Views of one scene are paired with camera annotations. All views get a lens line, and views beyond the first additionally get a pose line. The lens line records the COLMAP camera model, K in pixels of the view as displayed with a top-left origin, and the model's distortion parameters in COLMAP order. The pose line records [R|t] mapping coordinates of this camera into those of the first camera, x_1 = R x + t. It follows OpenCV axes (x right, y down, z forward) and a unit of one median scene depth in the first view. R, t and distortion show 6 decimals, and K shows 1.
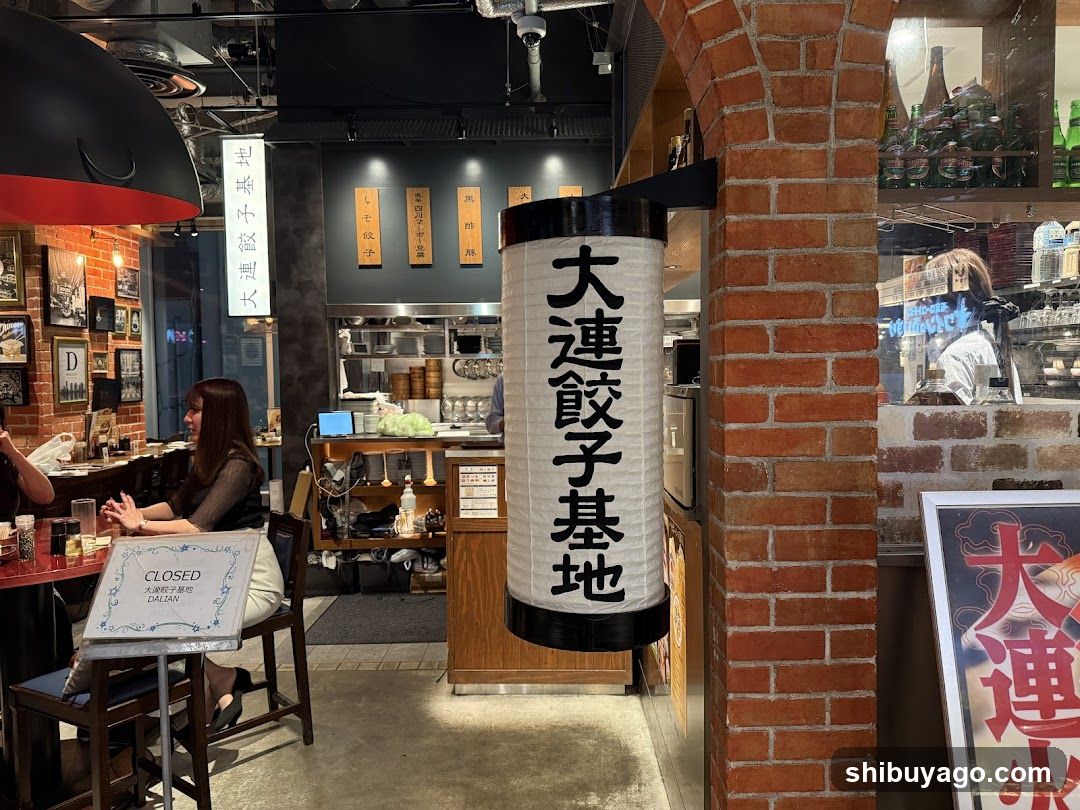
lens RADIAL K [[764.0, 0, 538.6], [0, 764.0, 414.1], [0, 0, 1]] dist [0.049783, -0.003008]
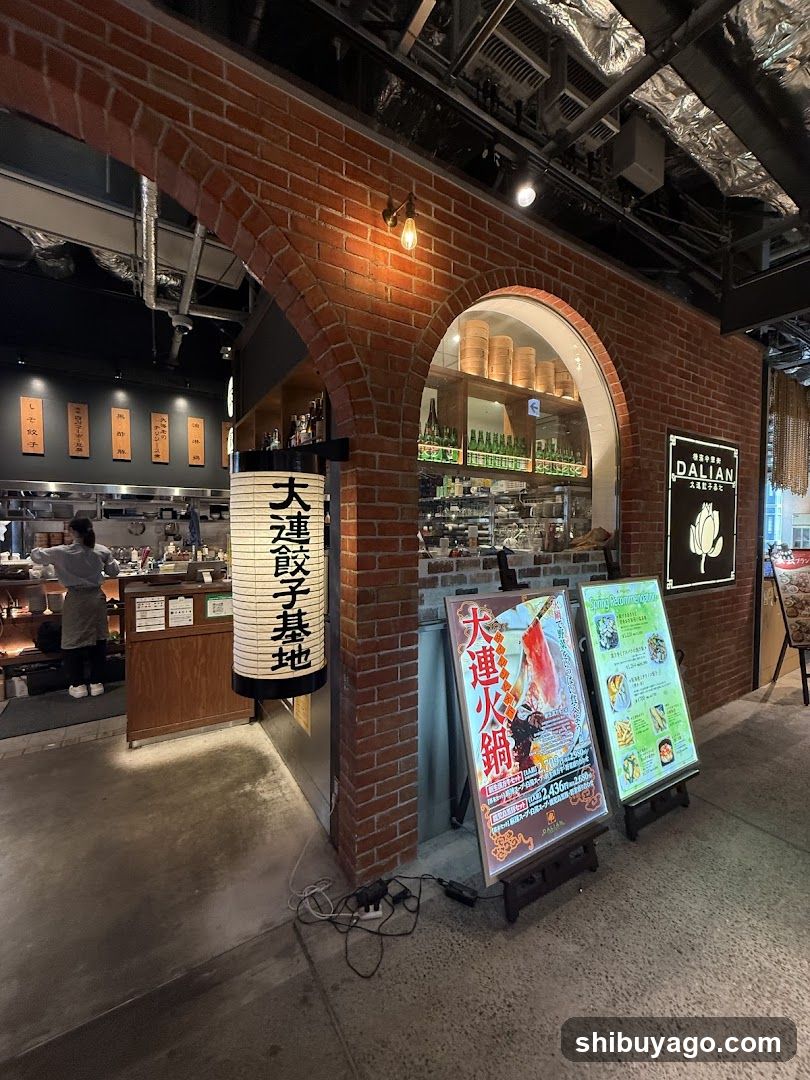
lens RADIAL K [[430.4, 0, 408.2], [0, 430.4, 547.8], [0, 0, 1]] dist [-0.000435, -0.000045]
pose [[0.835679, -0.007407, 0.549169, -0.267098], [0.013472, 0.999885, -0.007015, -0.038547], [-0.549053, 0.013261, 0.835682, -0.010215]]
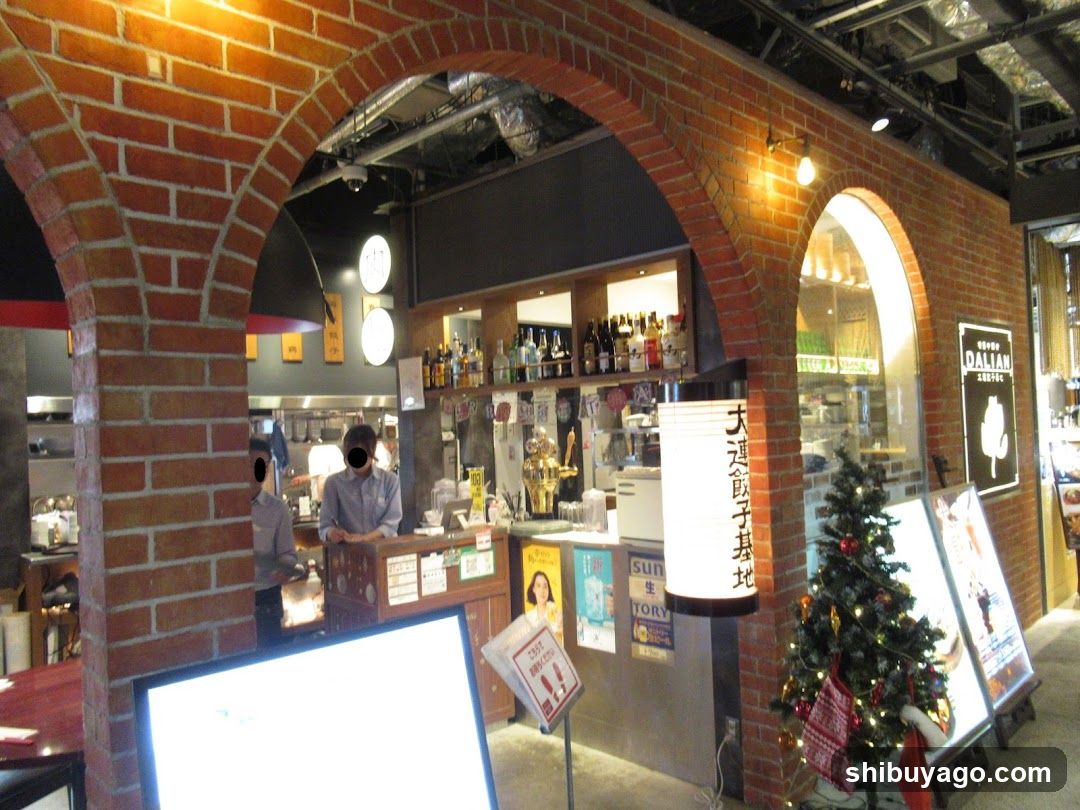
lens RADIAL K [[804.6, 0, 539.6], [0, 804.6, 429.8], [0, 0, 1]] dist [0.001595, -0.004857]
pose [[0.696744, -0.017930, 0.717096, -1.722303], [0.071644, 0.996428, -0.044696, -0.097235], [-0.713733, 0.082517, 0.695540, -0.052192]]
